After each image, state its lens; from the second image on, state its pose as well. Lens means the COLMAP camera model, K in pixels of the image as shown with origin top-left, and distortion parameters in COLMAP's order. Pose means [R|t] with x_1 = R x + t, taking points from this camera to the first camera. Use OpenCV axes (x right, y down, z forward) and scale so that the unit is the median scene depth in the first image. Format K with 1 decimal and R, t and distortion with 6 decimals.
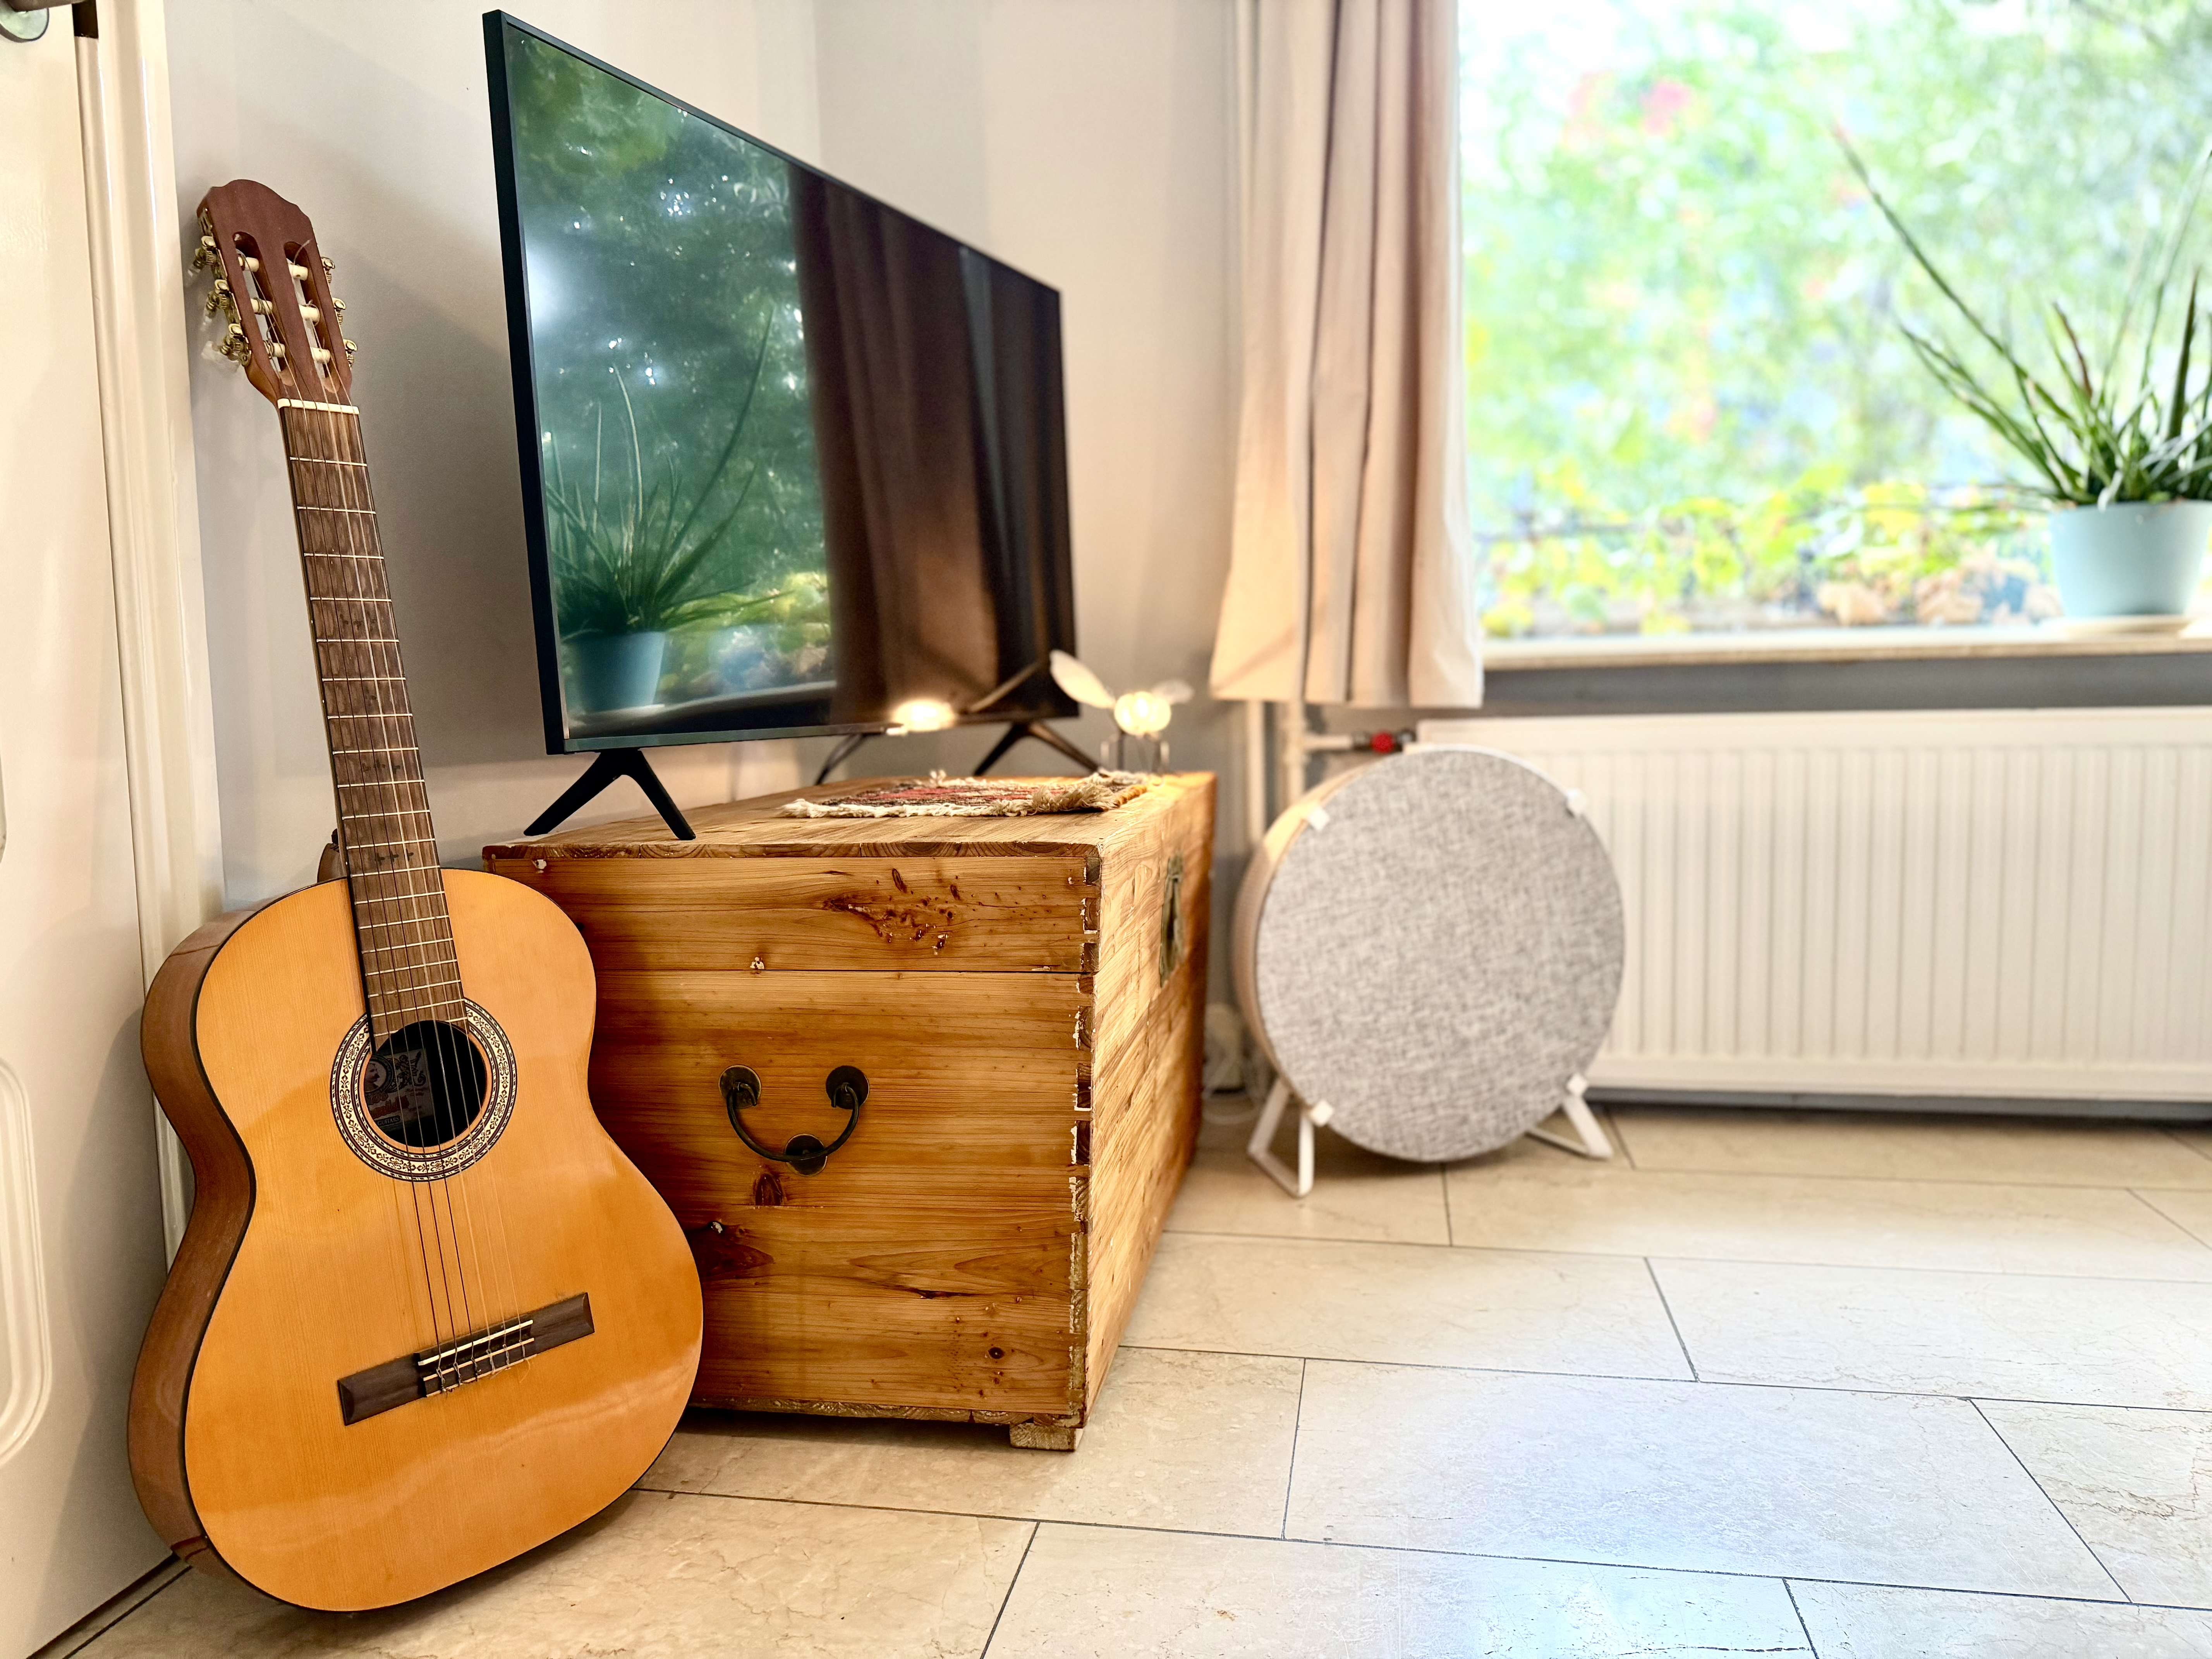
lens RADIAL K [[1585.0, 0, 1106.0], [0, 1585.0, 829.5], [0, 0, 1]] dist [0.005863, 0.001009]
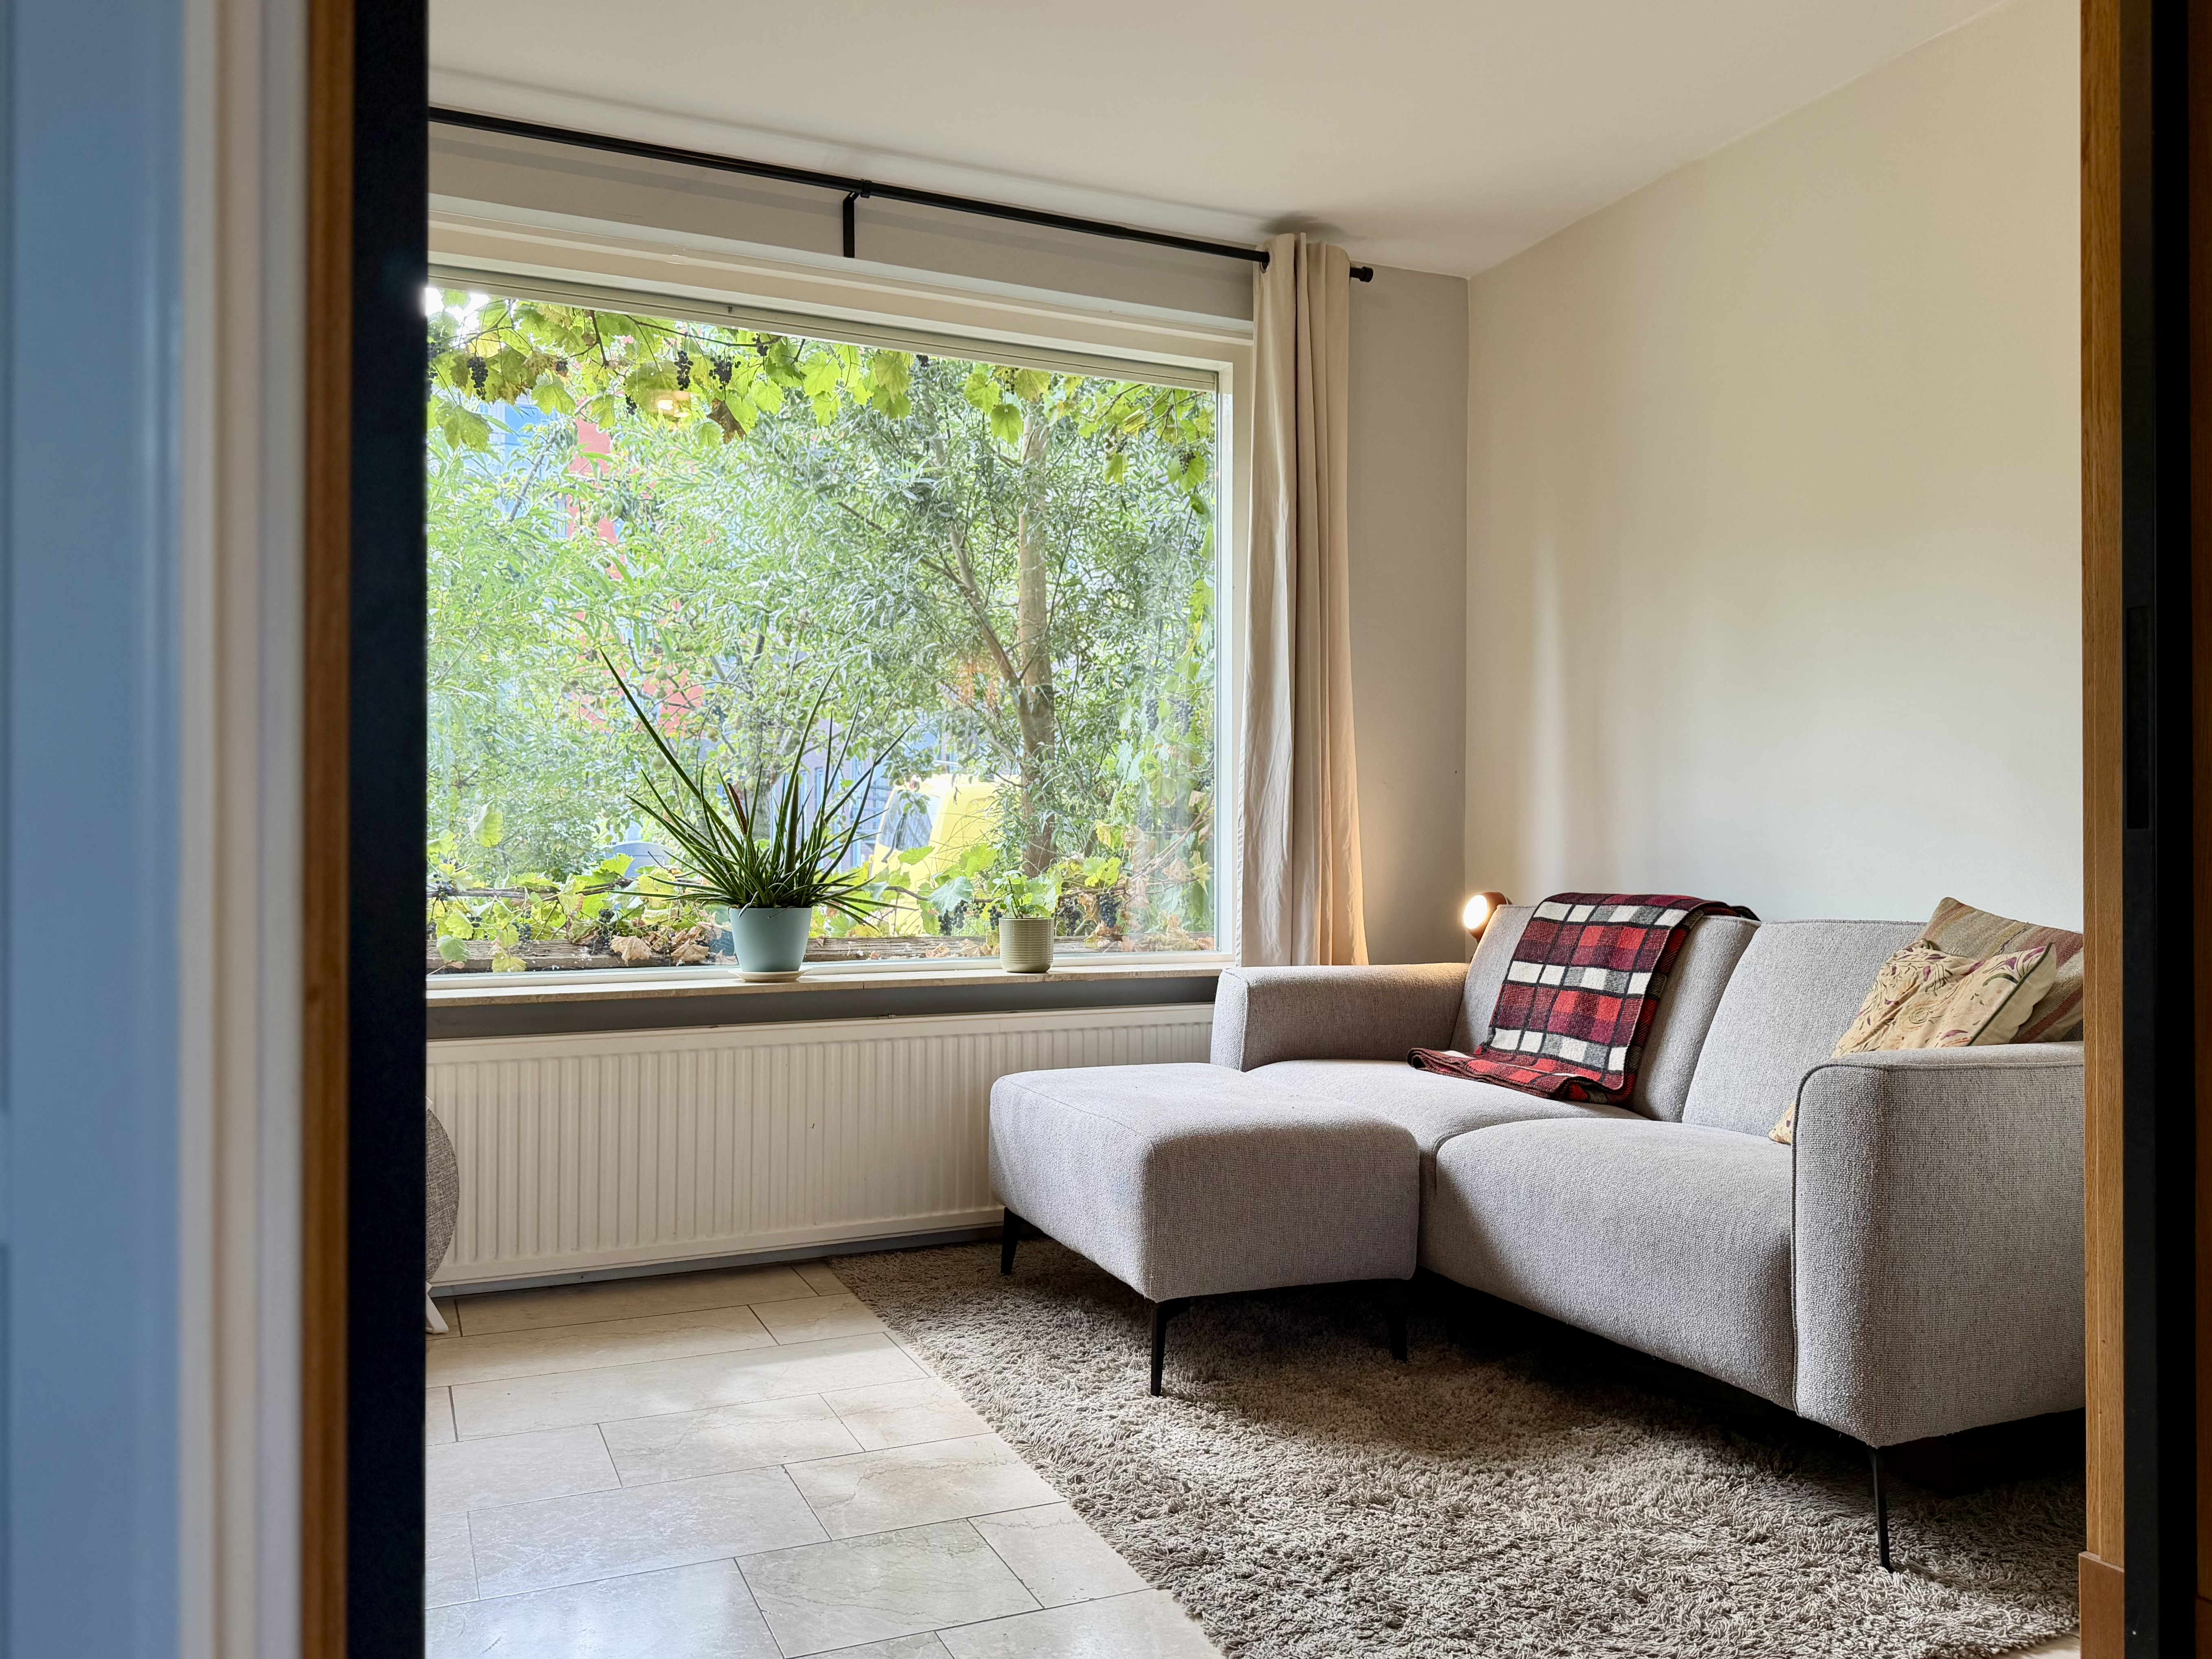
lens RADIAL K [[1585.0, 0, 1106.0], [0, 1585.0, 829.5], [0, 0, 1]] dist [0.005863, 0.001009]
pose [[0.825208, 0.025783, 0.564241, -0.037760], [0.038705, 0.994028, -0.102030, -0.096565], [-0.563502, 0.106035, 0.819282, -0.668343]]
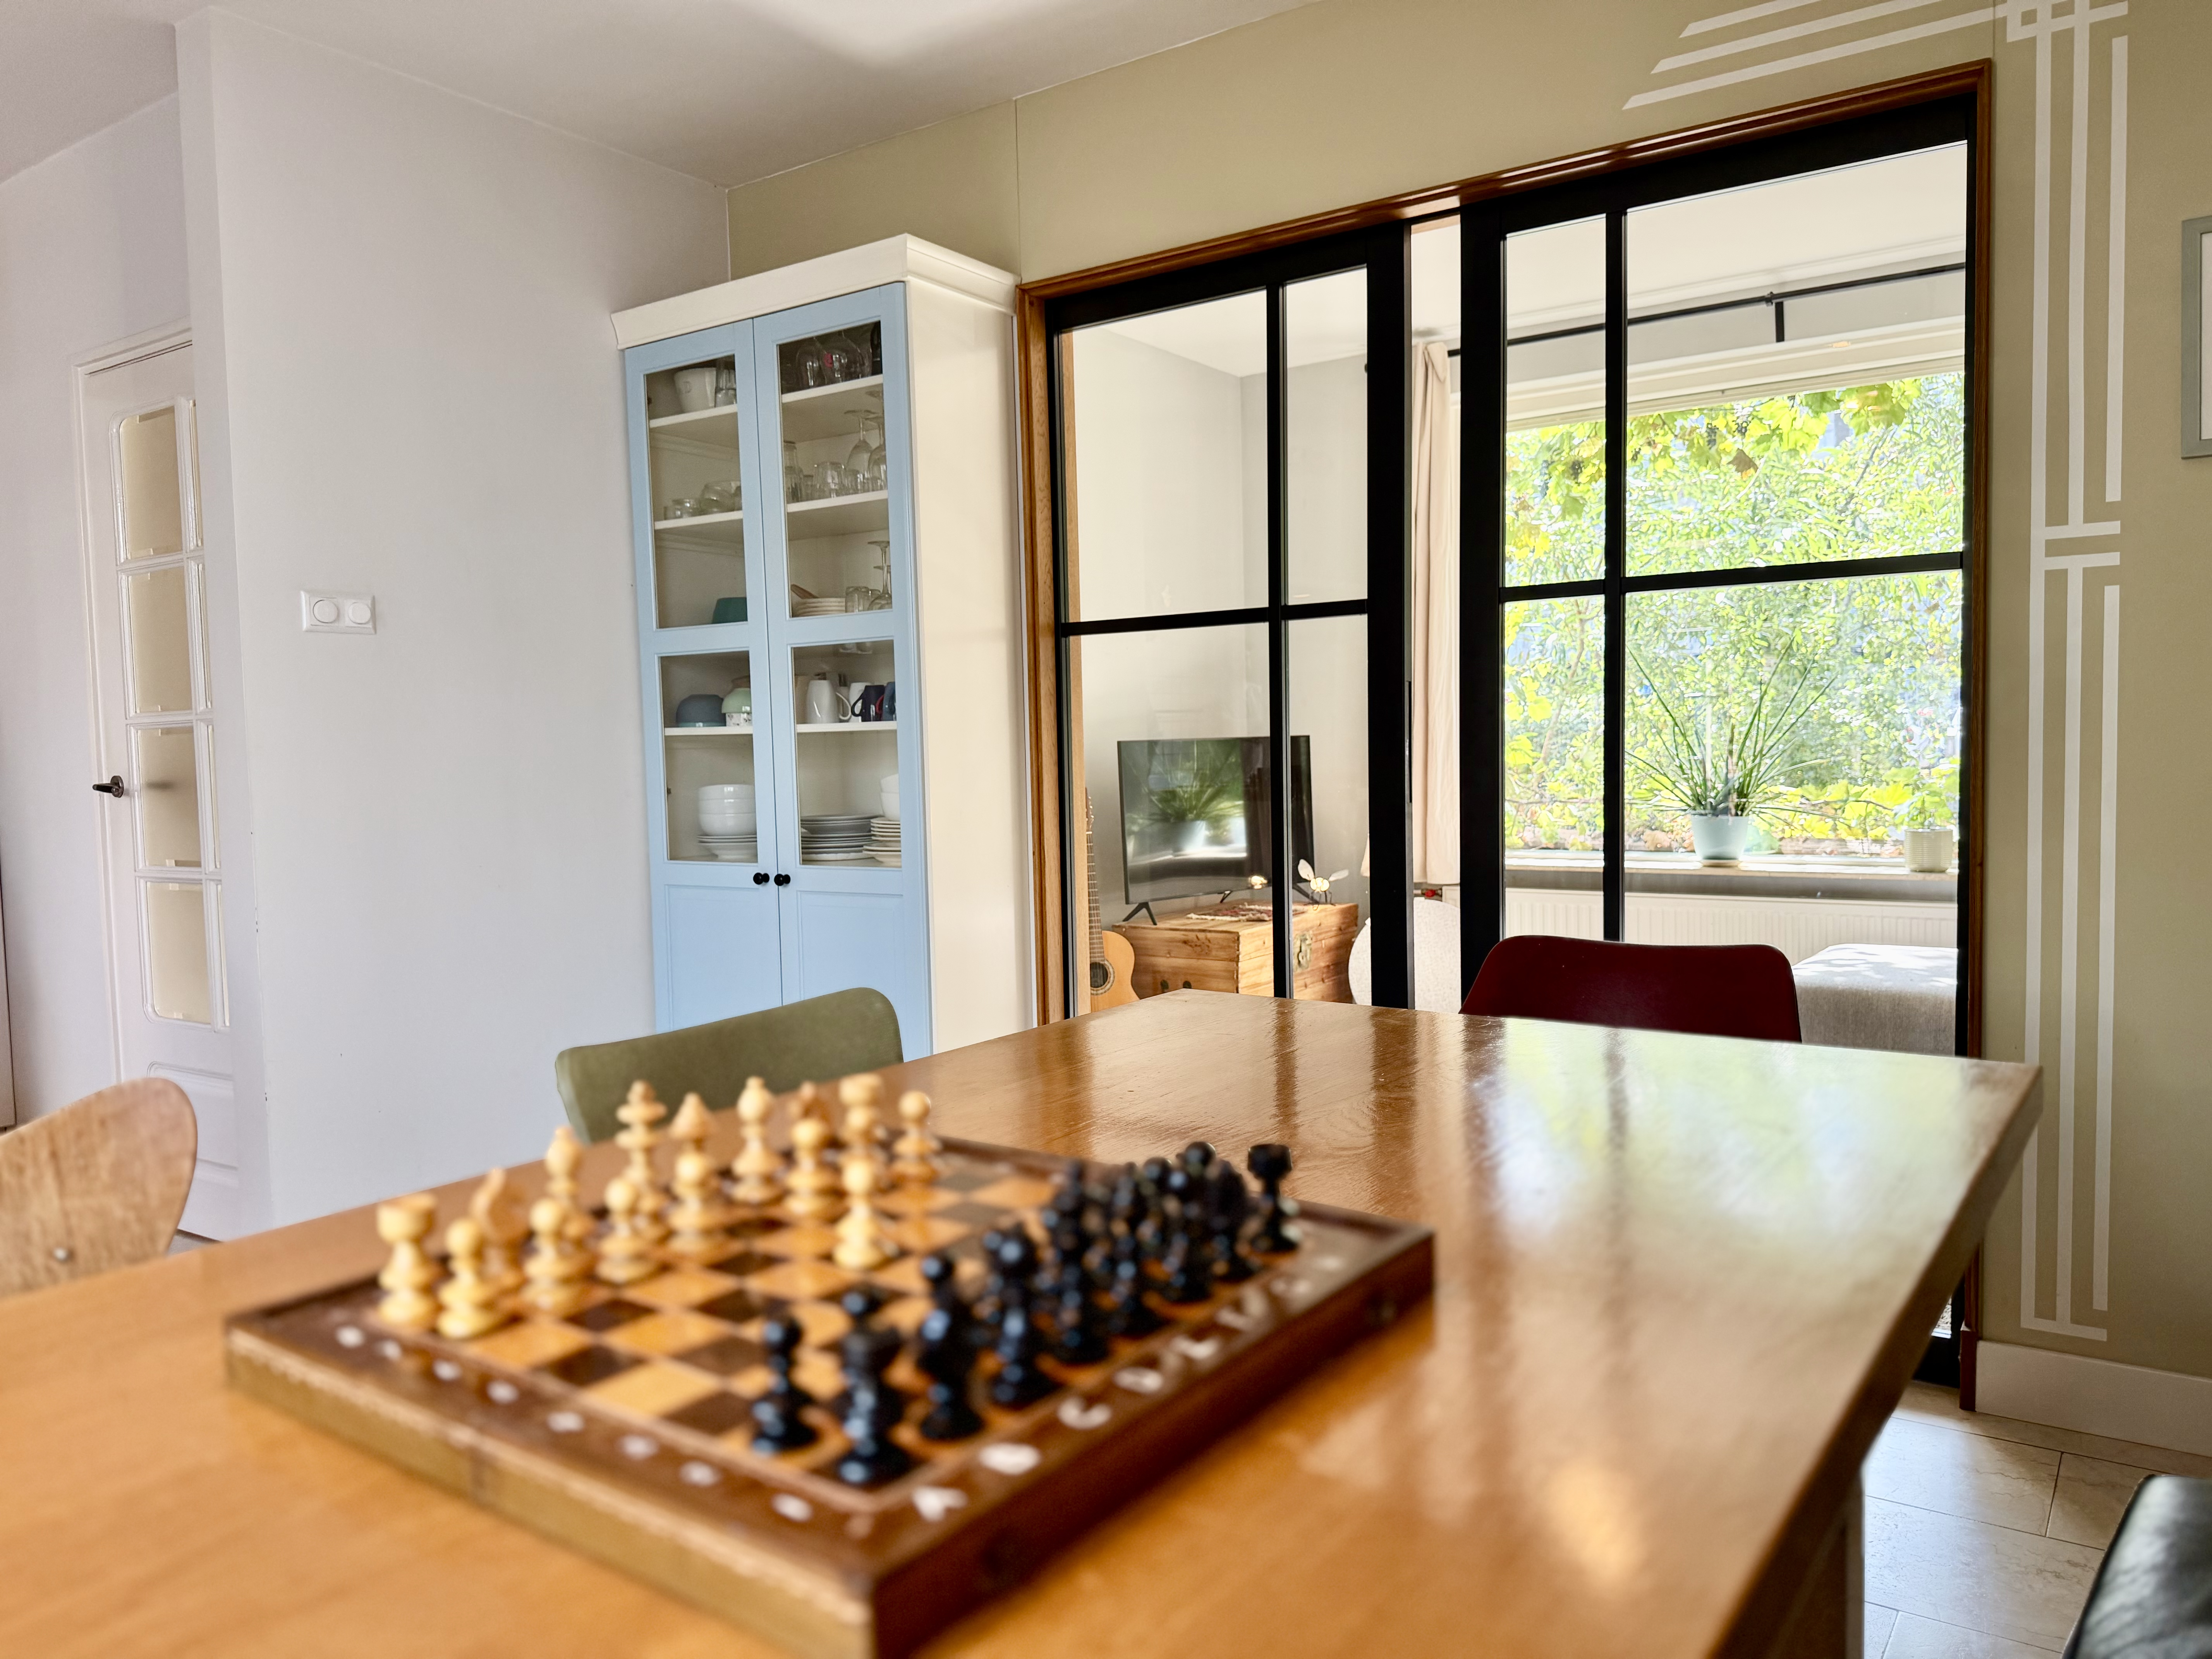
lens RADIAL K [[1585.0, 0, 1106.0], [0, 1585.0, 829.5], [0, 0, 1]] dist [0.005863, 0.001009]
pose [[0.911678, 0.023690, -0.410222, 0.816712], [-0.034880, 0.999195, -0.019815, -0.097796], [0.409422, 0.032373, 0.911770, -1.771375]]
